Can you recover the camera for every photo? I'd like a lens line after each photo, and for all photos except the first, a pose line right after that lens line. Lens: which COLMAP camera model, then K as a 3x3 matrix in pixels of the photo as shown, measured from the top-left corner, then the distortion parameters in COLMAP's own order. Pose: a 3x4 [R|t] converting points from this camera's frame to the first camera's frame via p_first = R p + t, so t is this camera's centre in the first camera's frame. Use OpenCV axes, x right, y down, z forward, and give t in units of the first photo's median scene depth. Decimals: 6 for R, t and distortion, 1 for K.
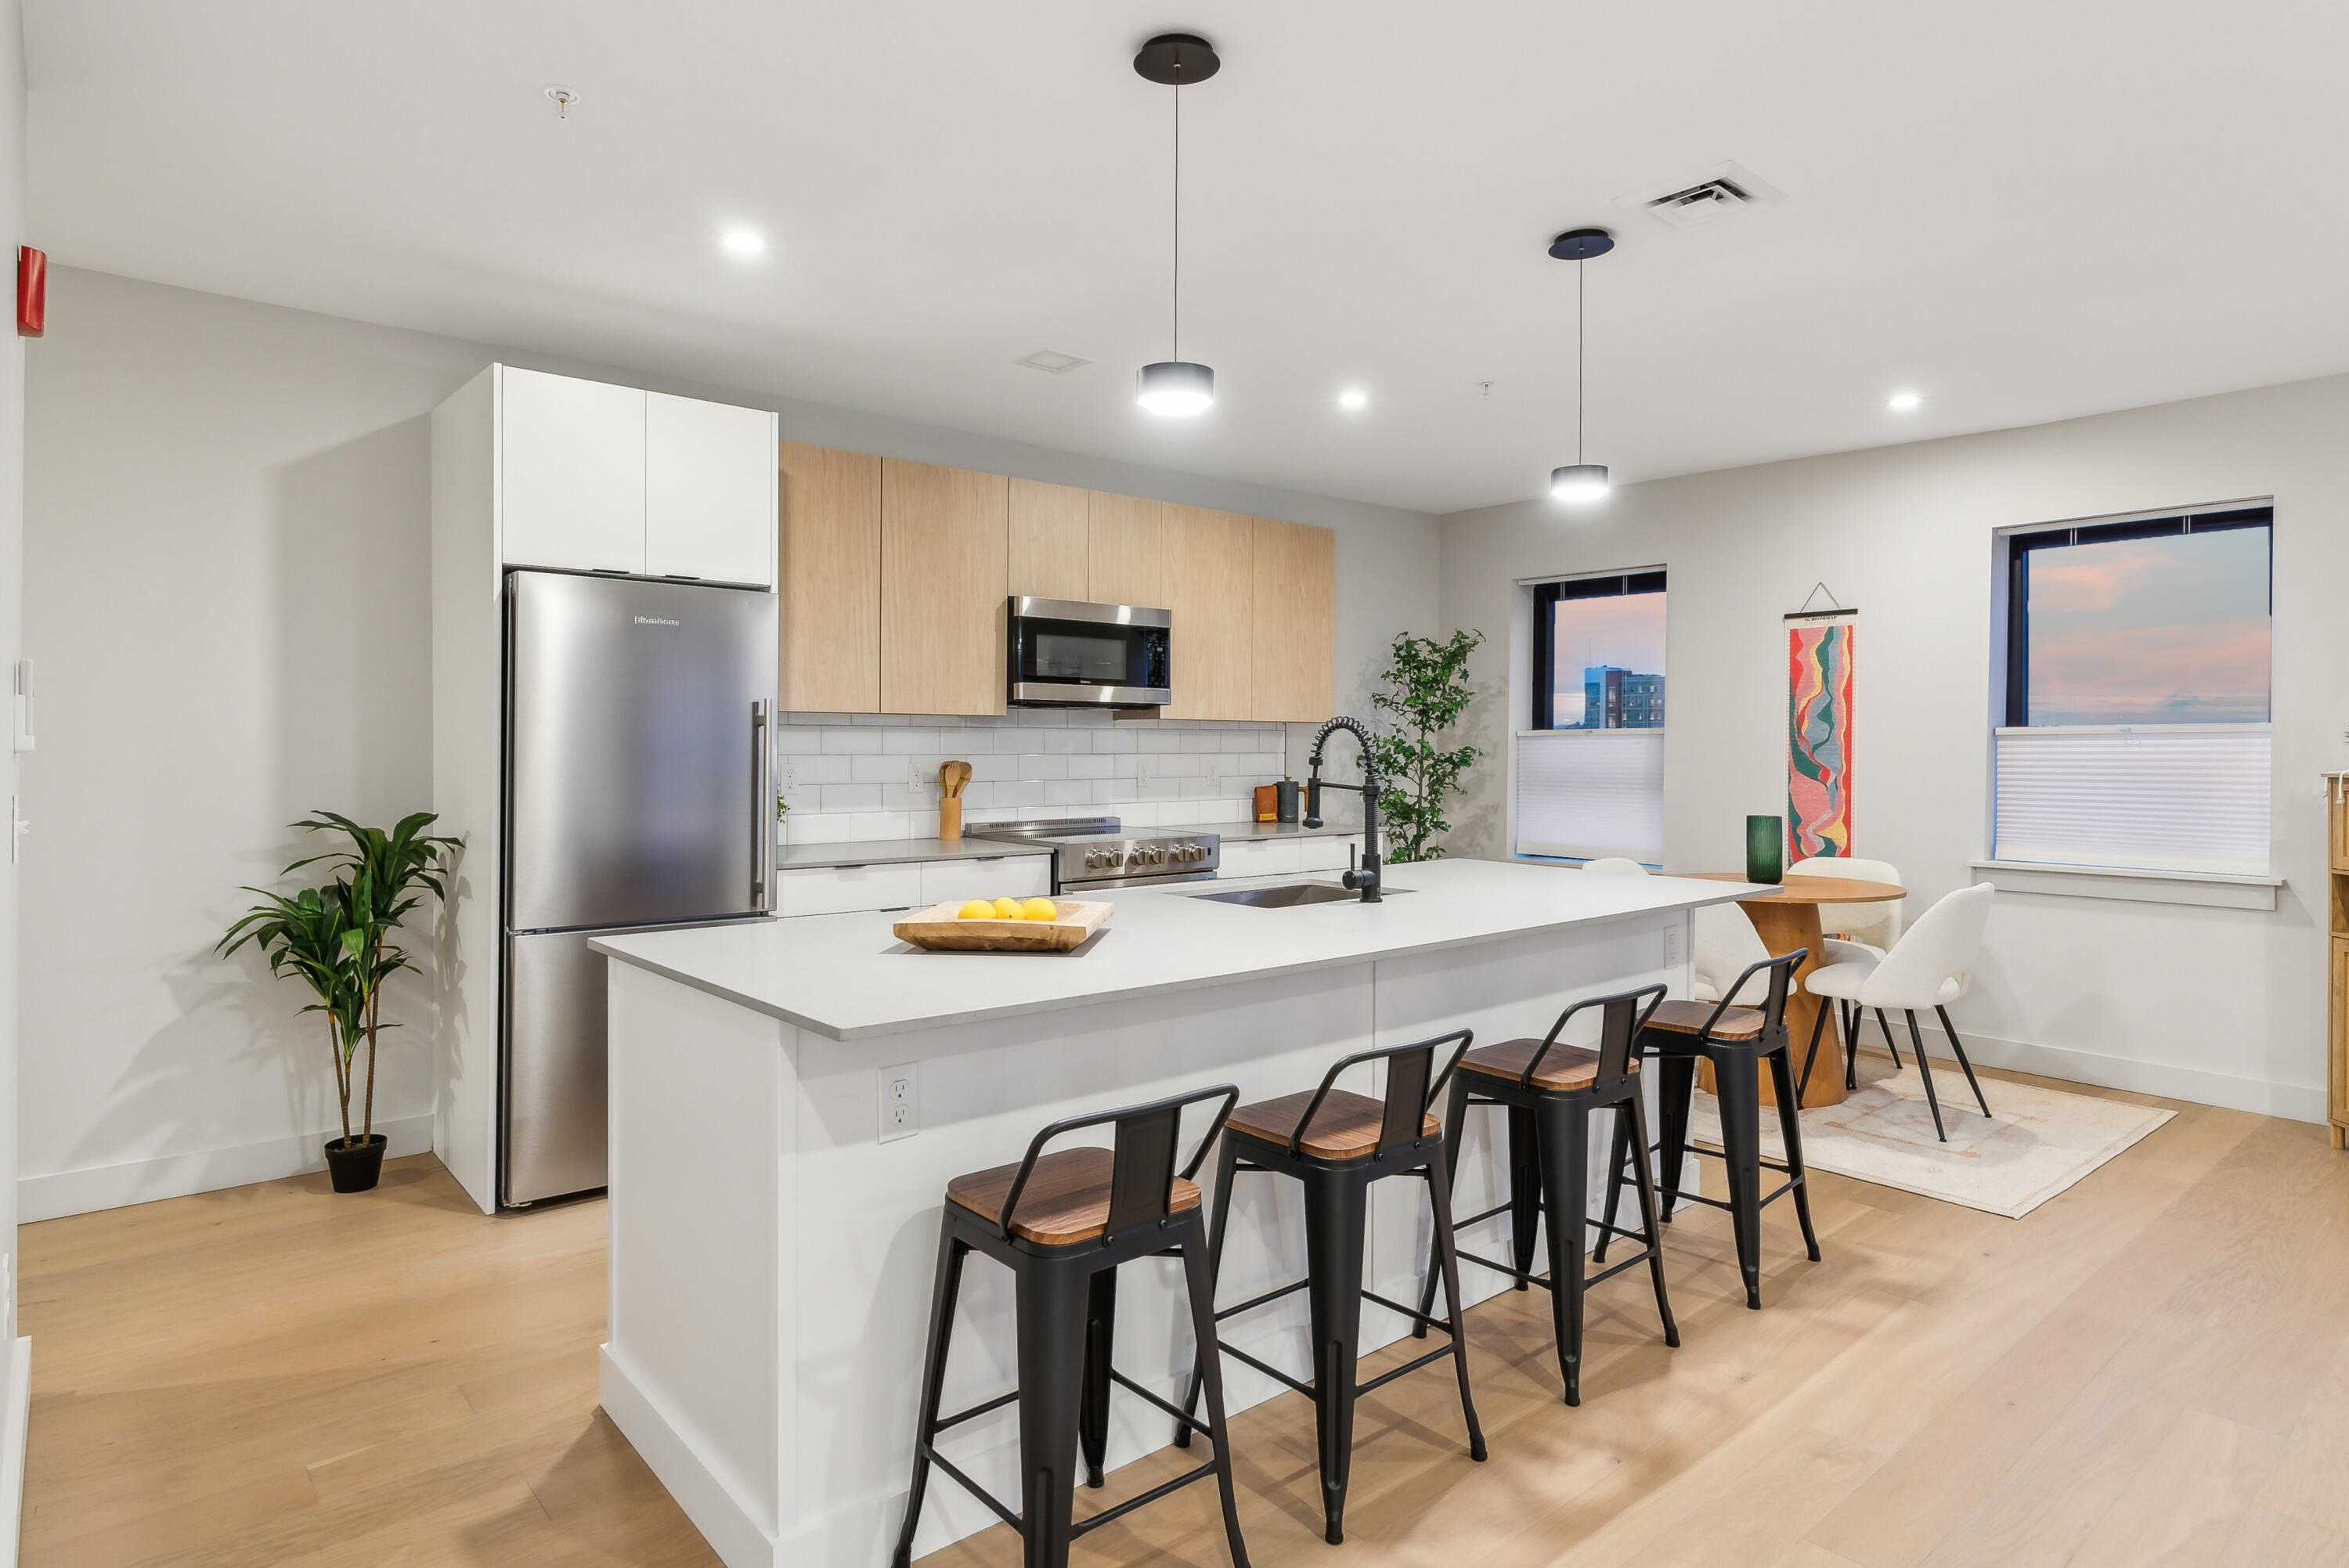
lens RADIAL K [[1280.0, 0, 1185.9], [0, 1280.0, 746.4], [0, 0, 1]] dist [0.001217, 0.003073]
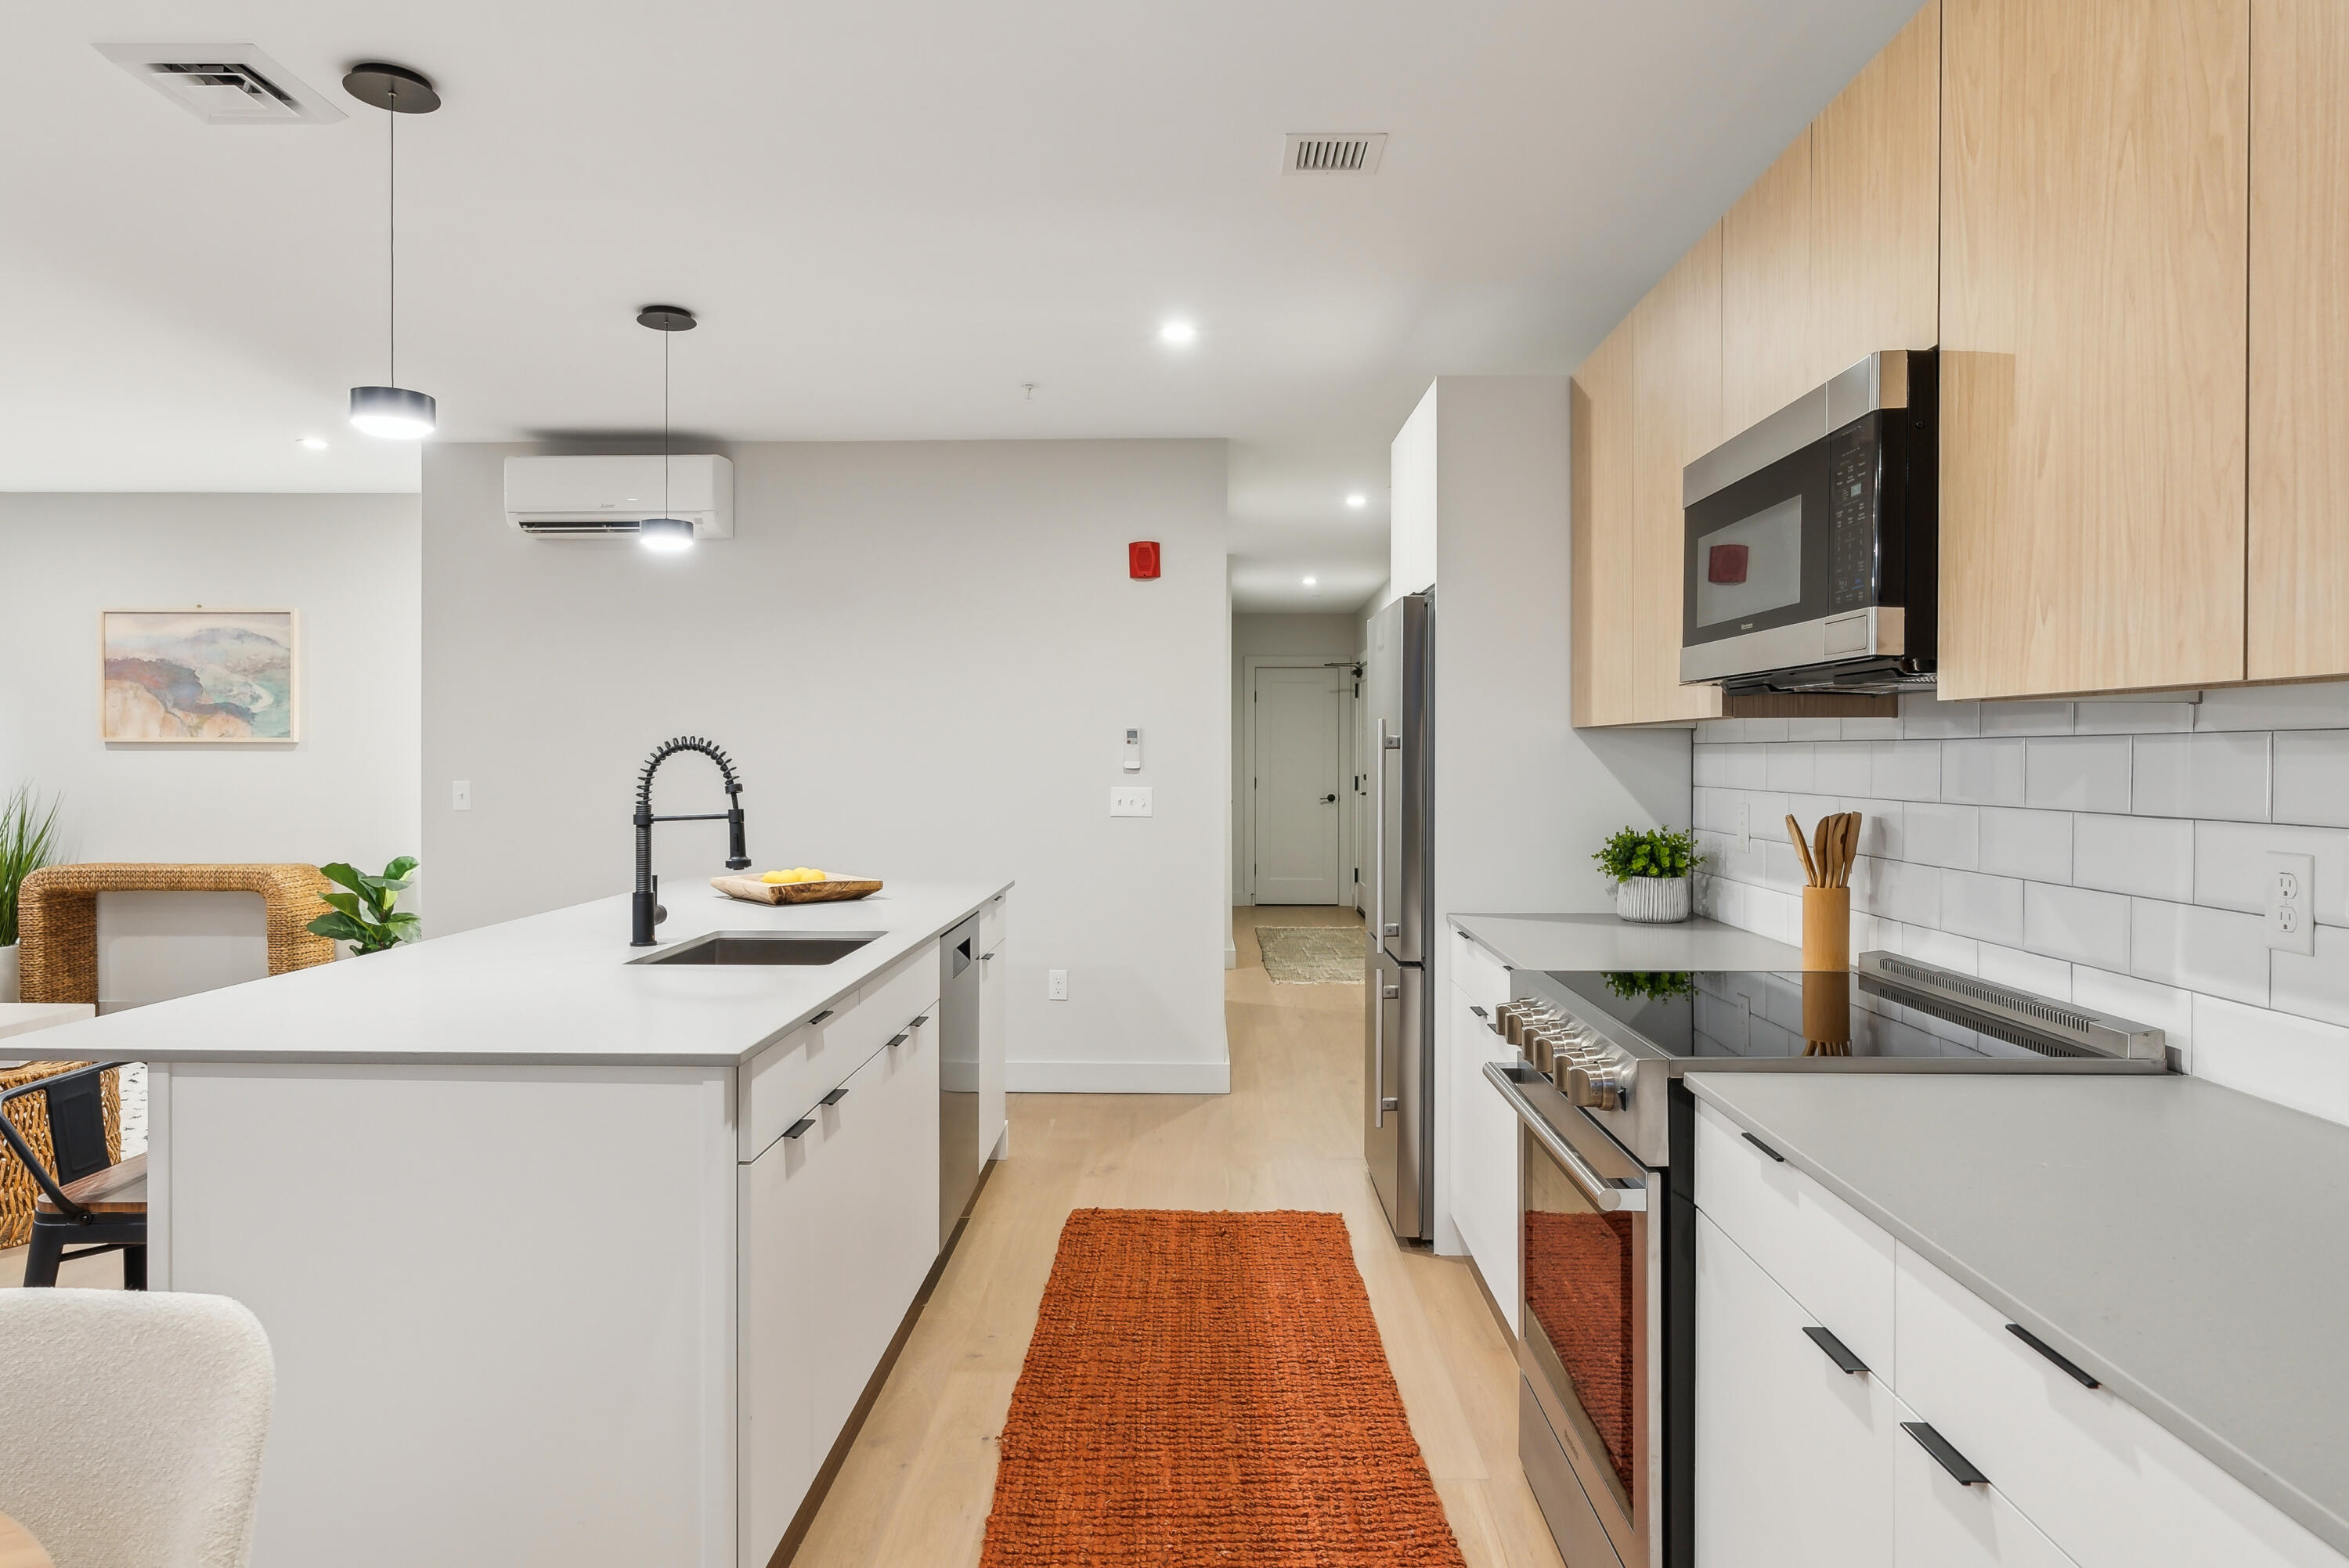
lens RADIAL K [[1431.1, 0, 1192.4], [0, 1431.1, 765.8], [0, 0, 1]] dist [-0.005456, 0.004345]
pose [[-0.667139, -0.000251, -0.744933, 0.348437], [-0.007046, 0.999957, 0.005973, -0.006828], [0.744900, 0.009234, -0.667113, 1.076432]]
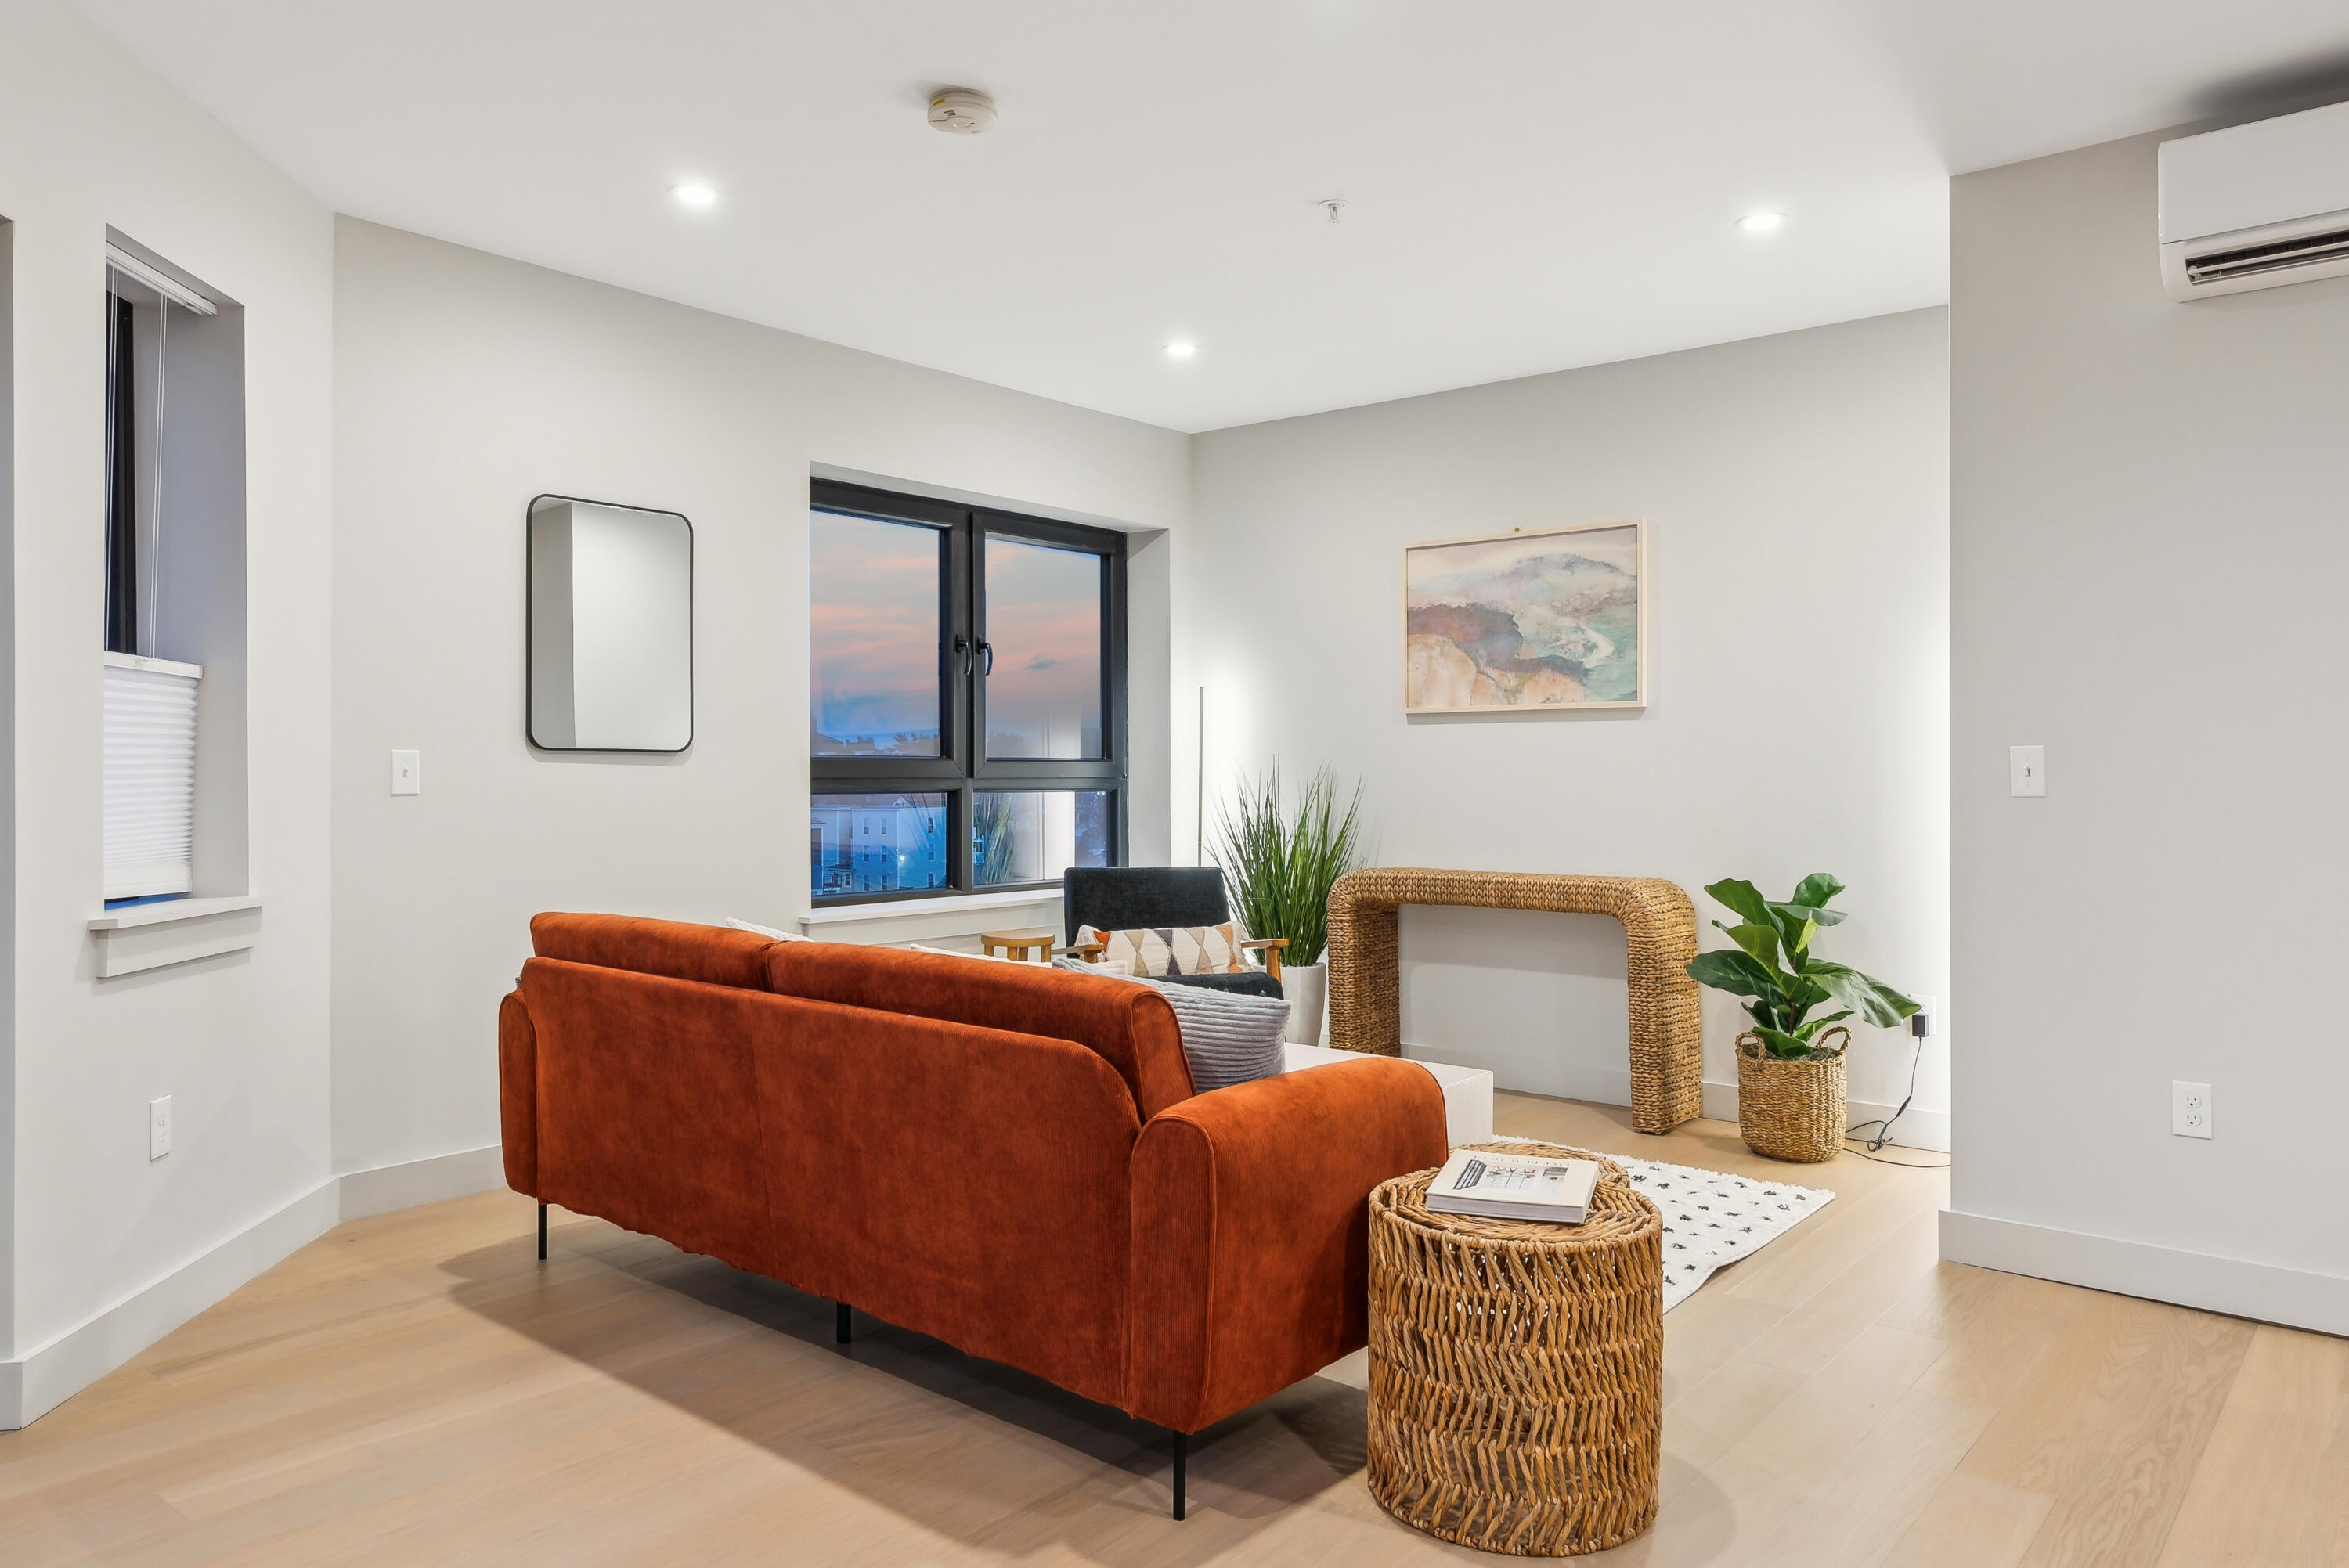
lens RADIAL K [[1576.3, 0, 1148.7], [0, 1576.3, 768.6], [0, 0, 1]] dist [0.004109, -0.001750]
pose [[-0.988029, -0.002741, -0.154243, 0.393276], [-0.002544, 0.999996, -0.001473, 0.024579], [0.154246, -0.001063, -0.988032, 0.603281]]
